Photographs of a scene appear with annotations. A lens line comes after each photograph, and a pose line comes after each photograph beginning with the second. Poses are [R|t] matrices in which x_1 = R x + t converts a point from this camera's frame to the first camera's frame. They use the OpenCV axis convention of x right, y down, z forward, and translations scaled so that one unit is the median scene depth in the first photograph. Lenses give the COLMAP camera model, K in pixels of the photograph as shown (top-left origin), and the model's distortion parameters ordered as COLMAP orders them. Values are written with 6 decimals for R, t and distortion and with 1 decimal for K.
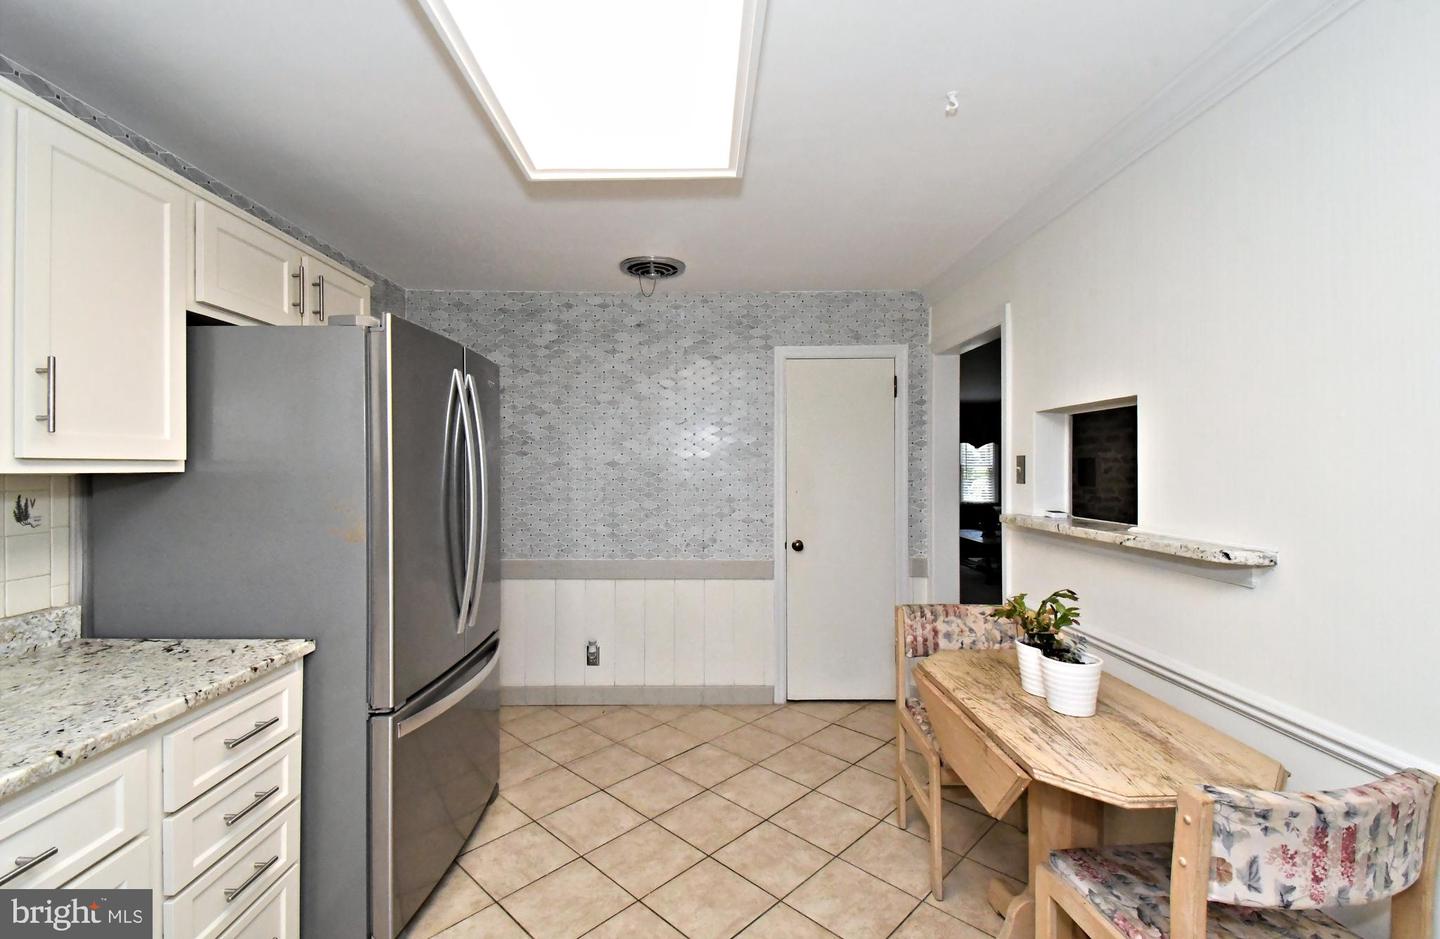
lens RADIAL K [[624.0, 0, 699.1], [0, 624.0, 453.8], [0, 0, 1]] dist [0.007222, -0.012268]
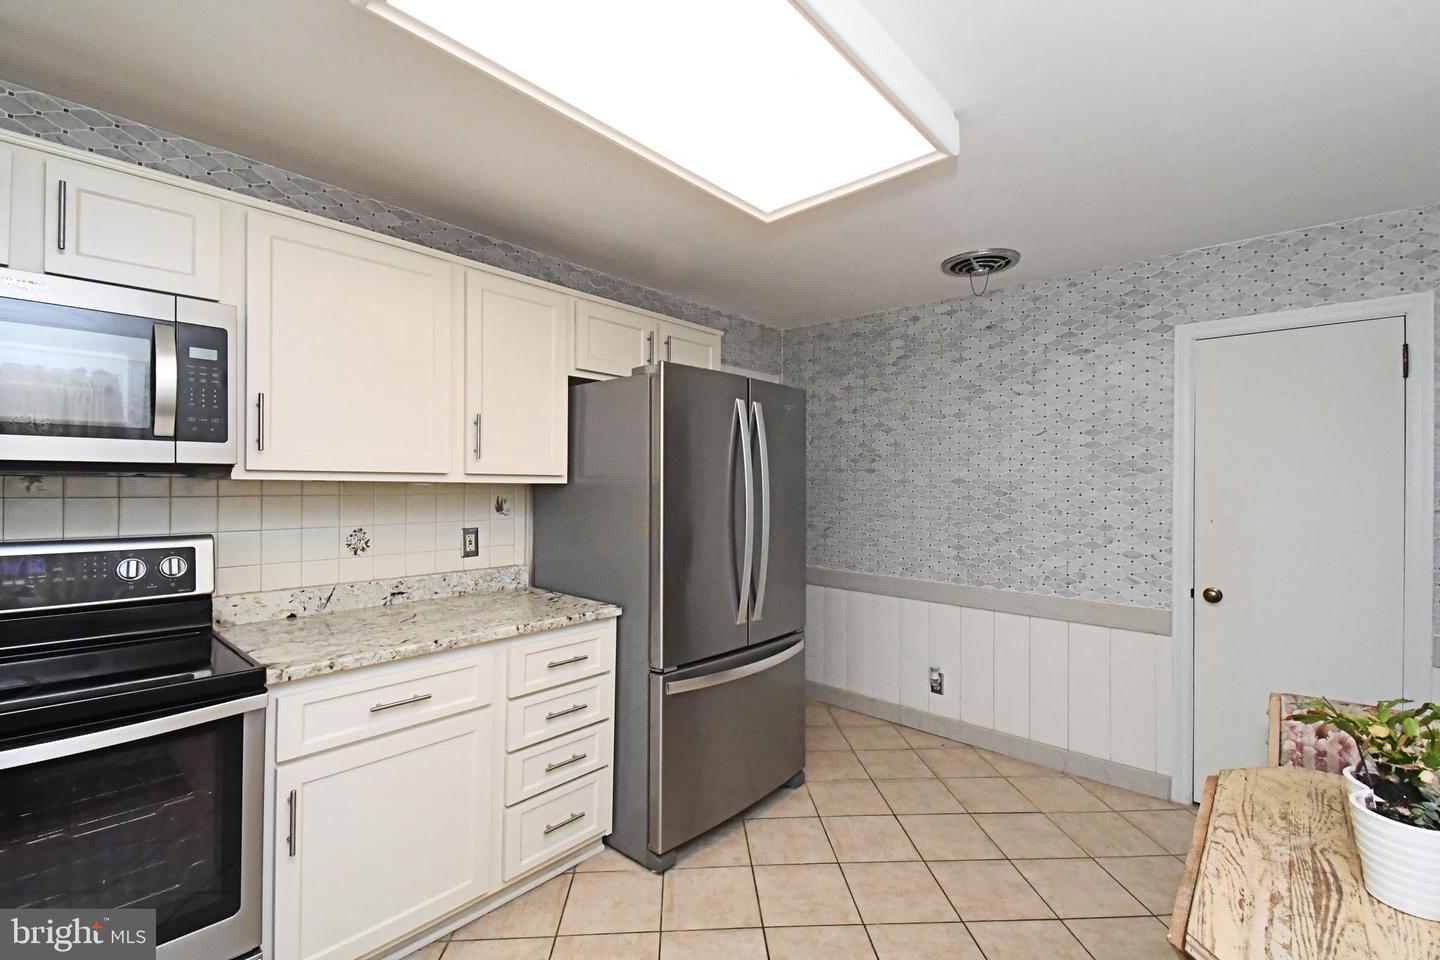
lens RADIAL K [[634.9, 0, 718.4], [0, 634.9, 470.8], [0, 0, 1]] dist [0.007226, -0.011073]
pose [[0.731171, -0.007107, -0.682157, 0.296711], [0.003940, 0.999973, -0.006196, 0.006049], [0.682183, 0.001843, 0.731179, 0.080081]]
